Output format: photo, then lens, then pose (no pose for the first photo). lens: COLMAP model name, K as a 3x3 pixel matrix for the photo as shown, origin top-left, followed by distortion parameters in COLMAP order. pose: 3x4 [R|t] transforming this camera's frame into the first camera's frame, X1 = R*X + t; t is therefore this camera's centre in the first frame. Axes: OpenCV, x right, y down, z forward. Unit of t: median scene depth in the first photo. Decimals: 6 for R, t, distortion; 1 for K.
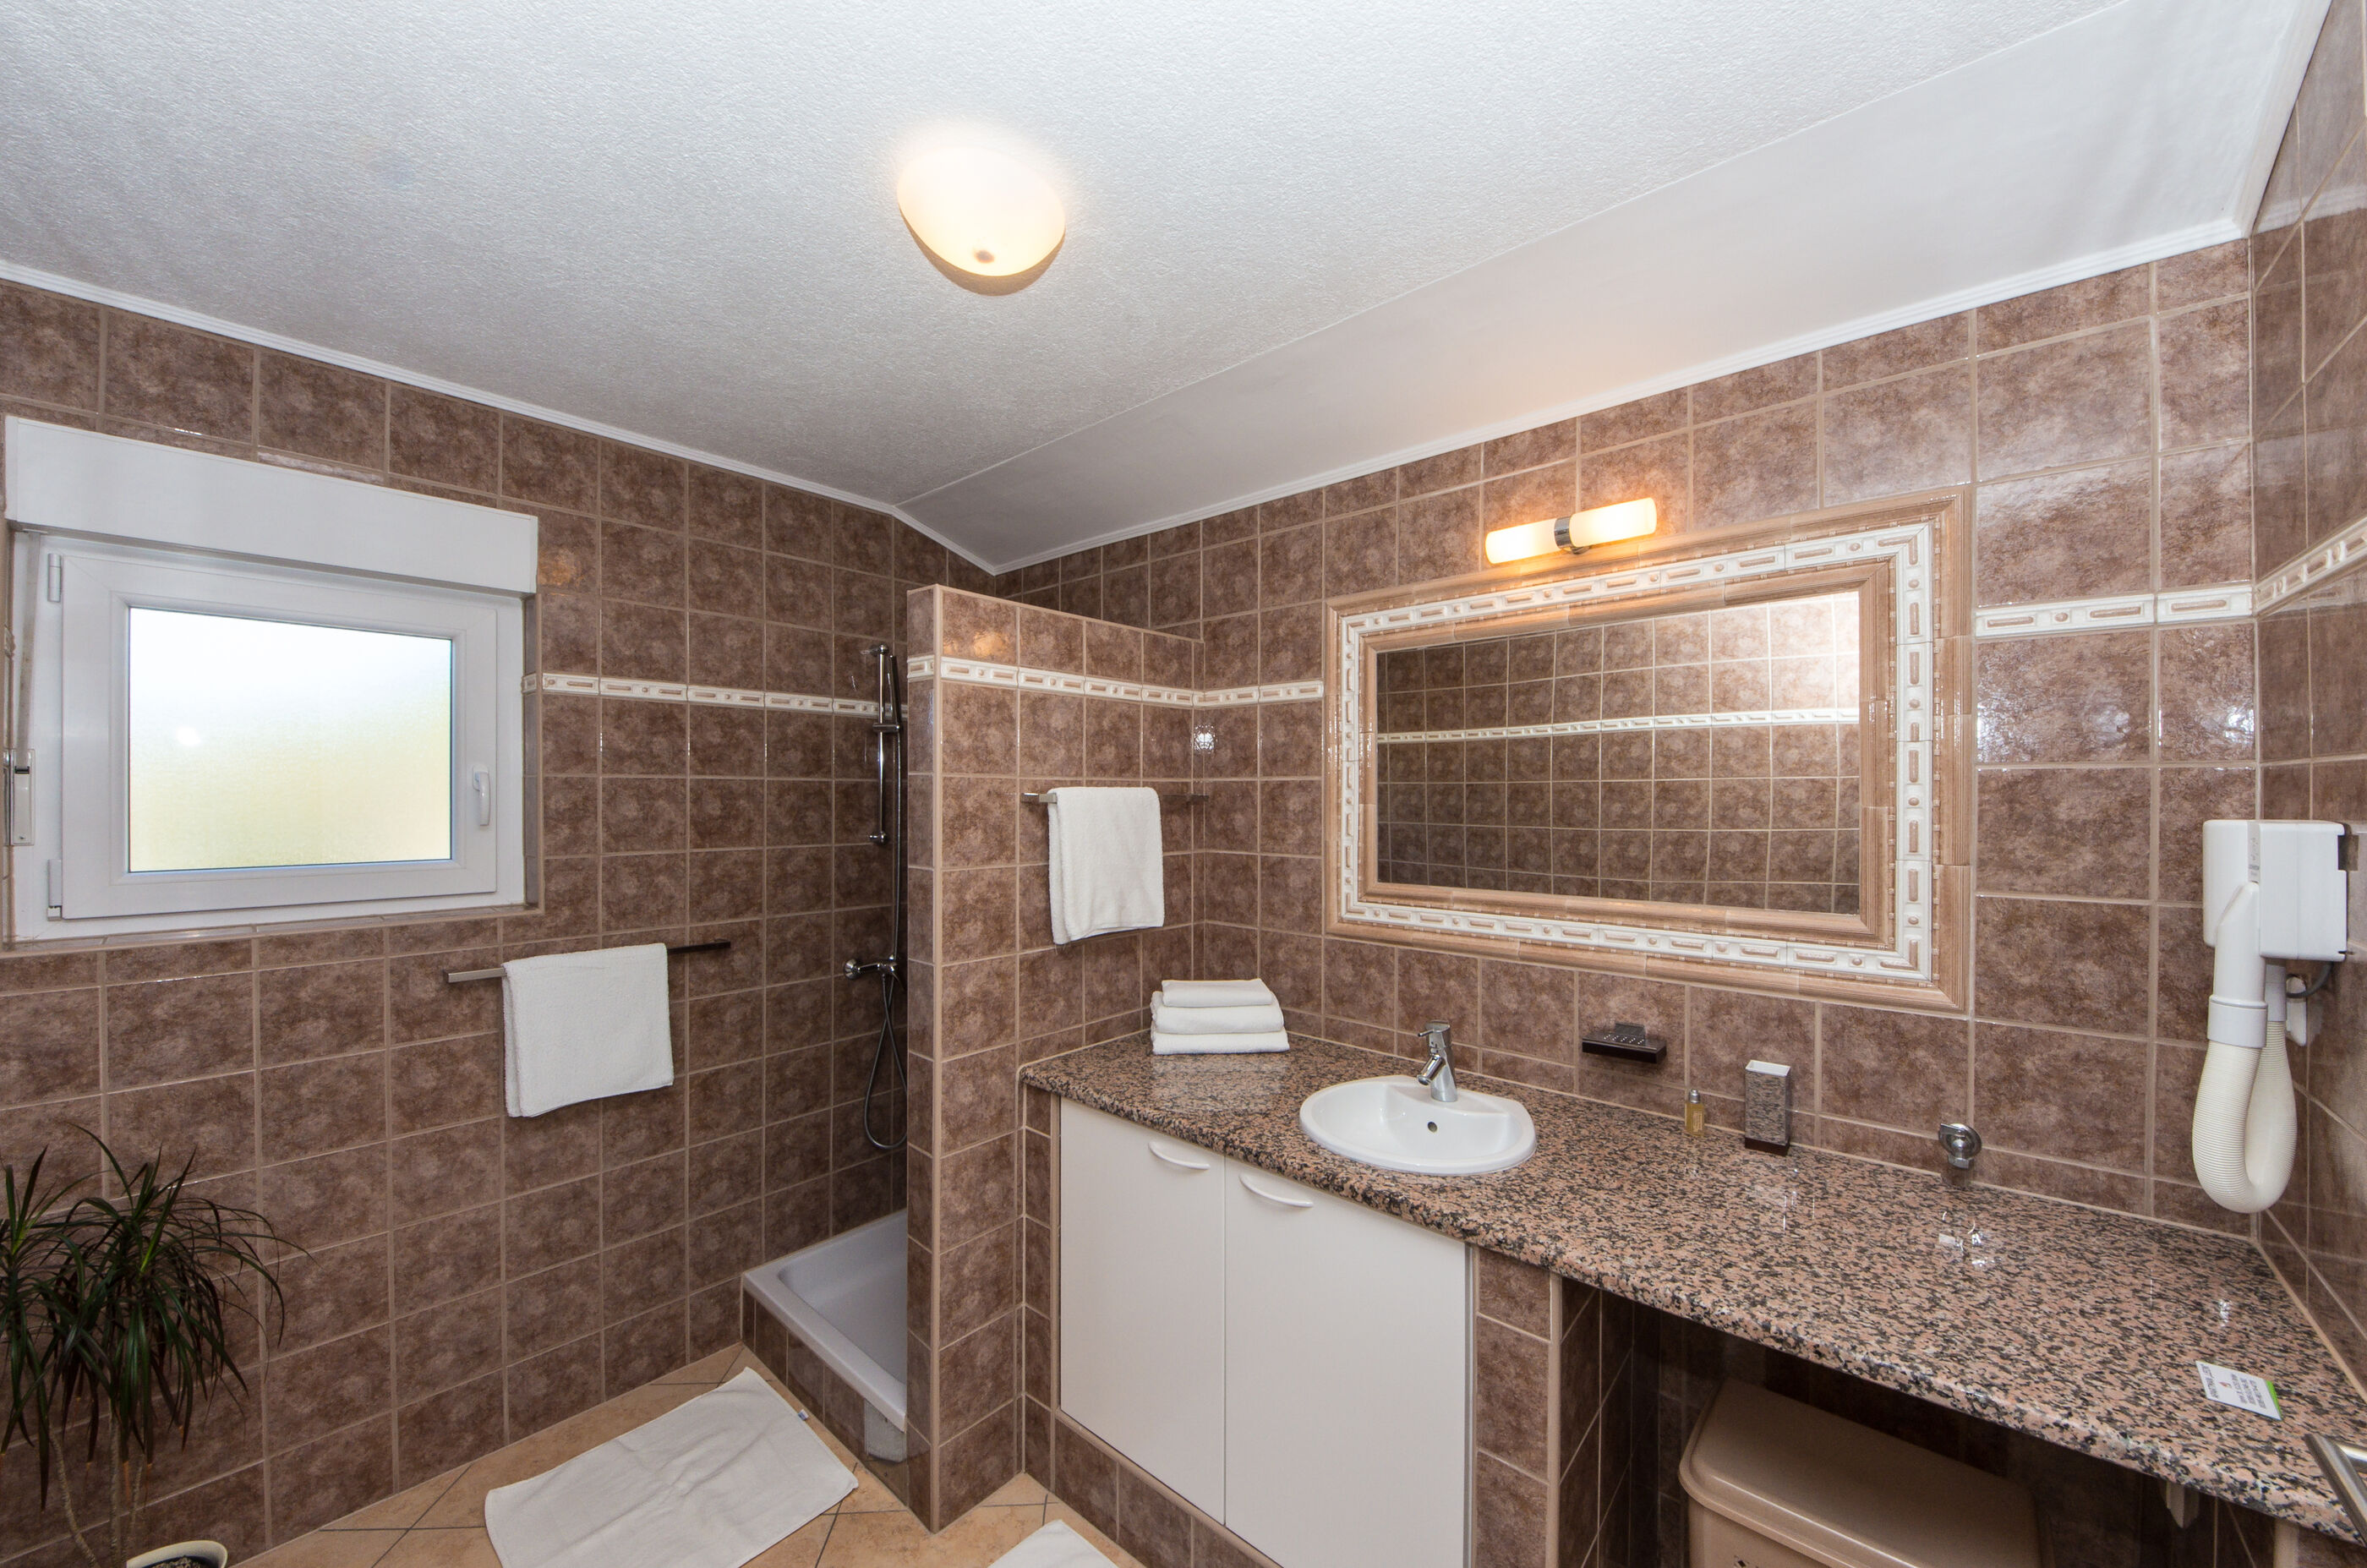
lens RADIAL K [[868.9, 0, 1198.0], [0, 868.9, 786.3], [0, 0, 1]] dist [0.028516, -0.021488]
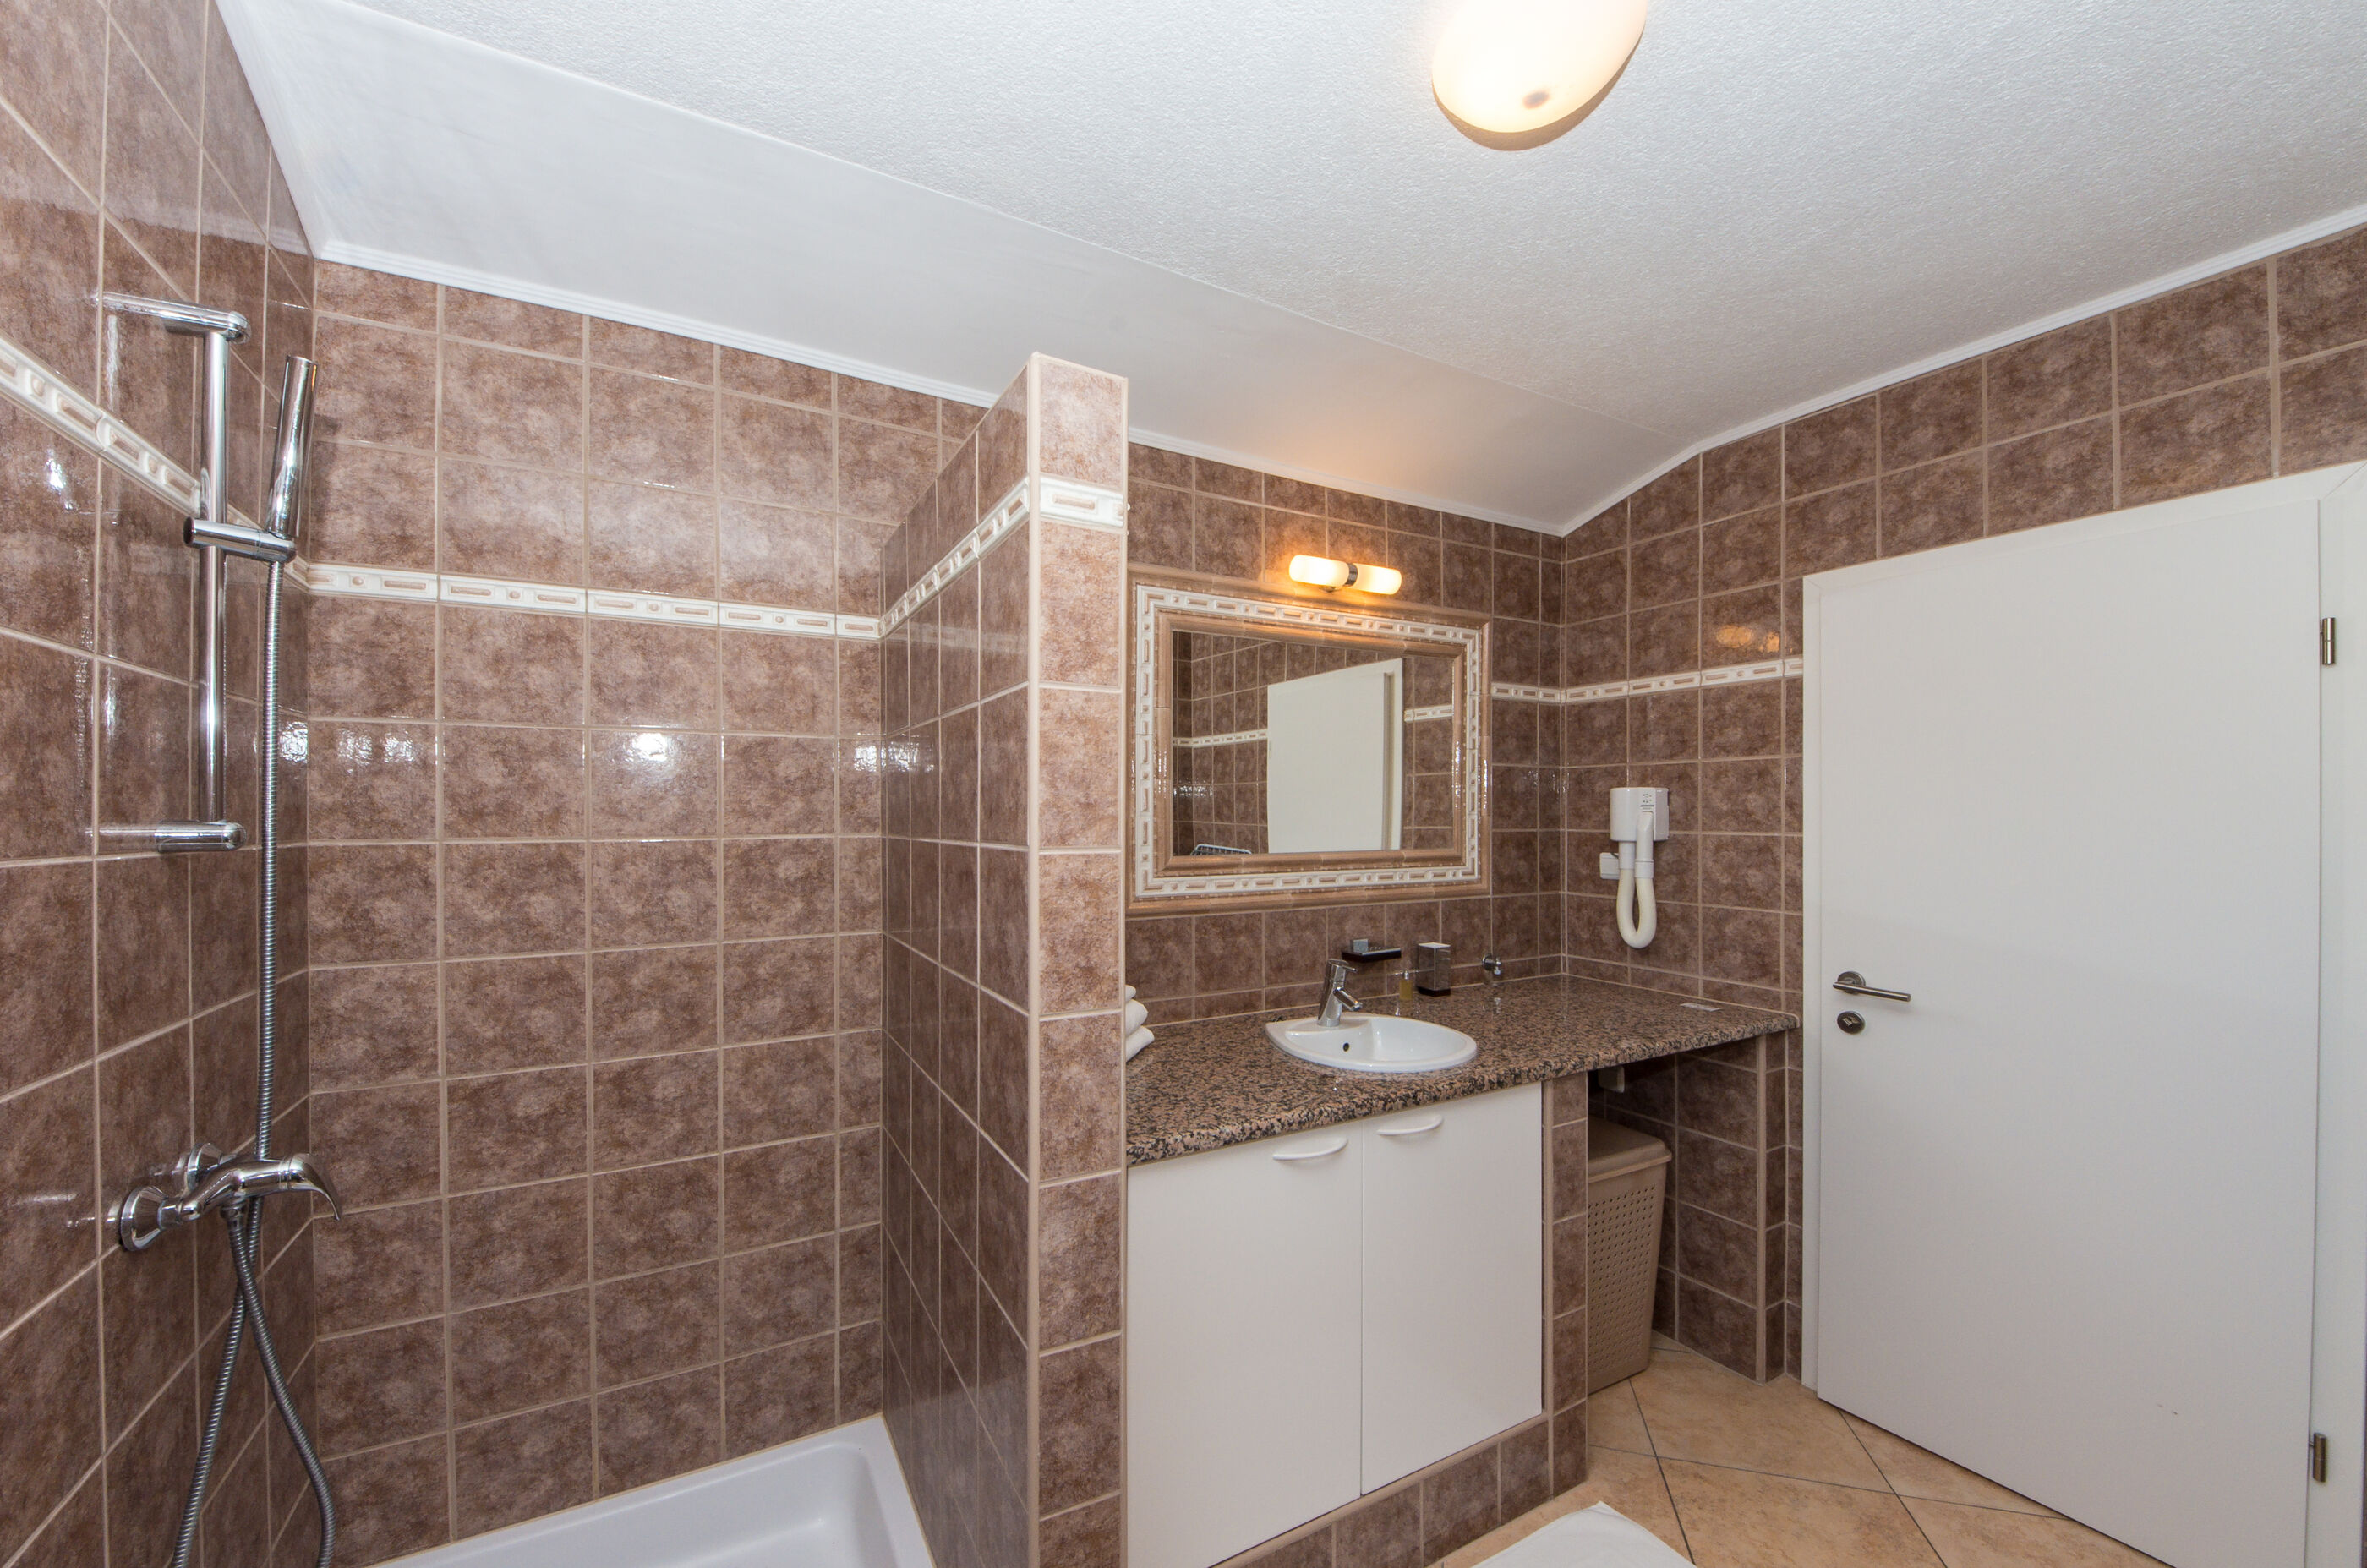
lens RADIAL K [[880.8, 0, 1183.5], [0, 880.8, 784.0], [0, 0, 1]] dist [0.026044, -0.016535]
pose [[0.340614, 0.021569, 0.939956, -0.842848], [-0.017783, 0.999706, -0.016496, 0.047566], [-0.940035, -0.011096, 0.340898, 0.712099]]
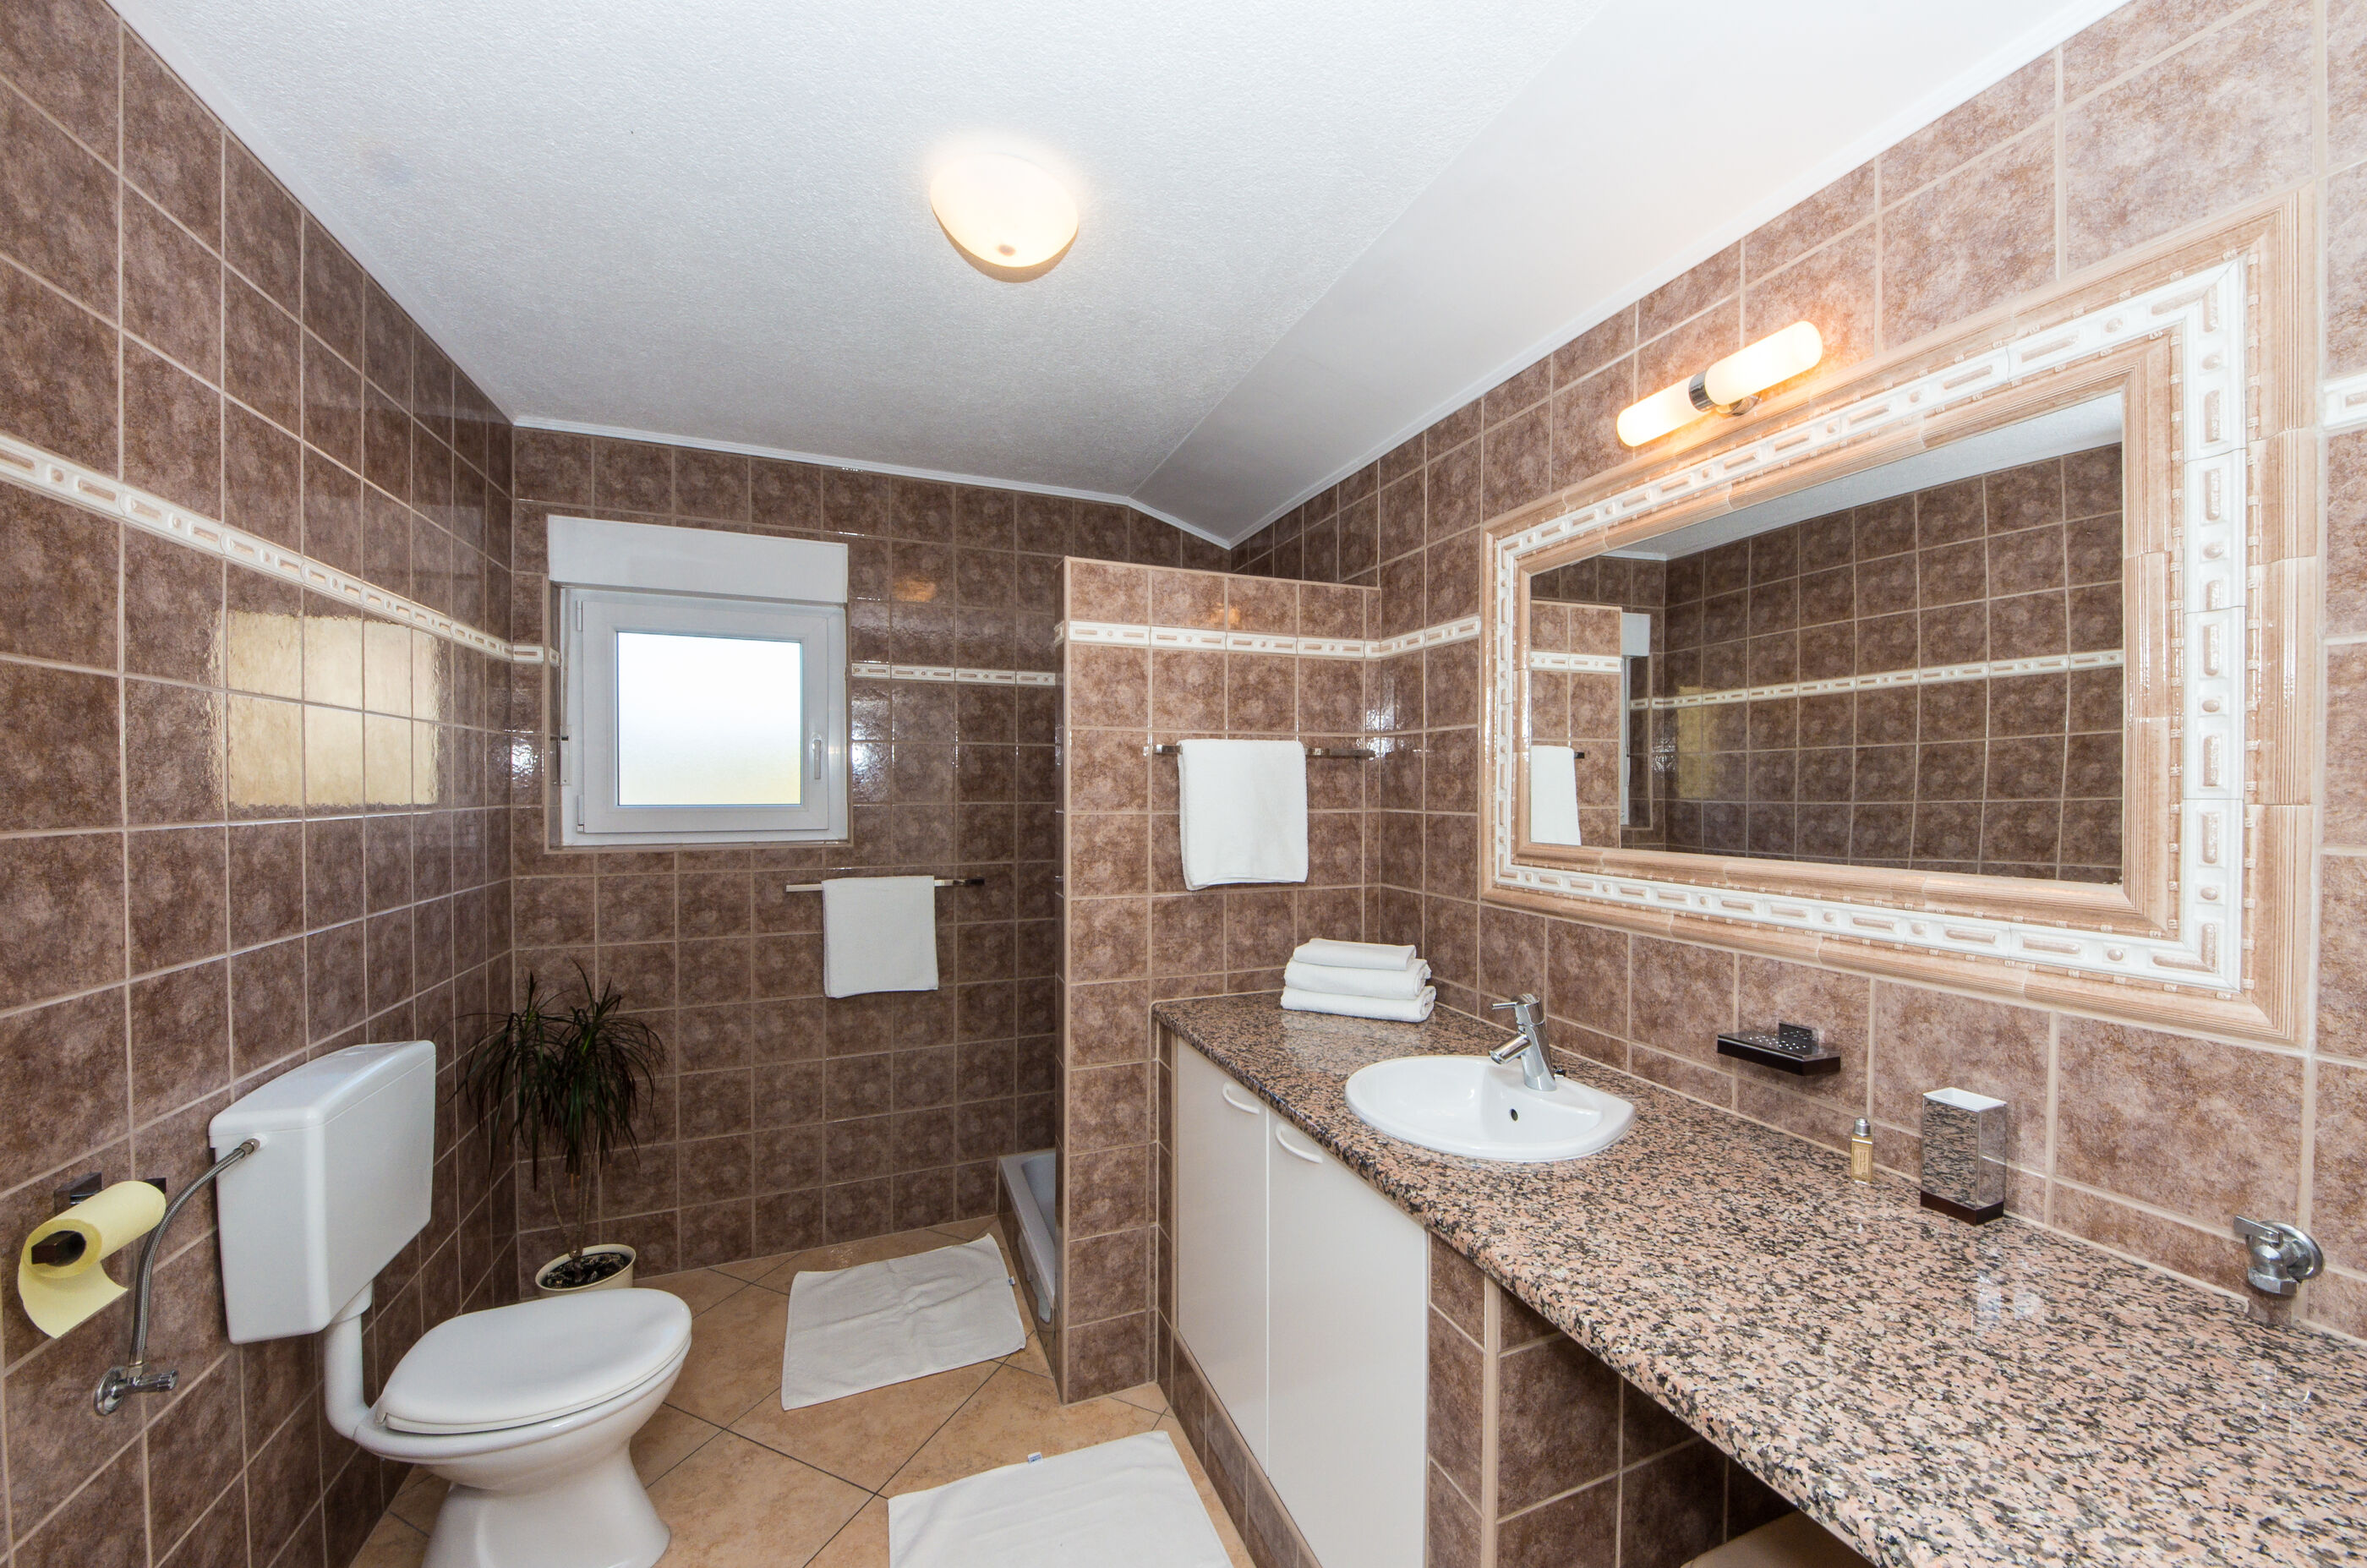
lens RADIAL K [[880.8, 0, 1183.5], [0, 880.8, 784.0], [0, 0, 1]] dist [0.026044, -0.016535]
pose [[0.885020, -0.000976, -0.465552, 0.345450], [0.004935, 0.999961, 0.007285, 0.049646], [0.465527, -0.008745, 0.884990, 0.069168]]
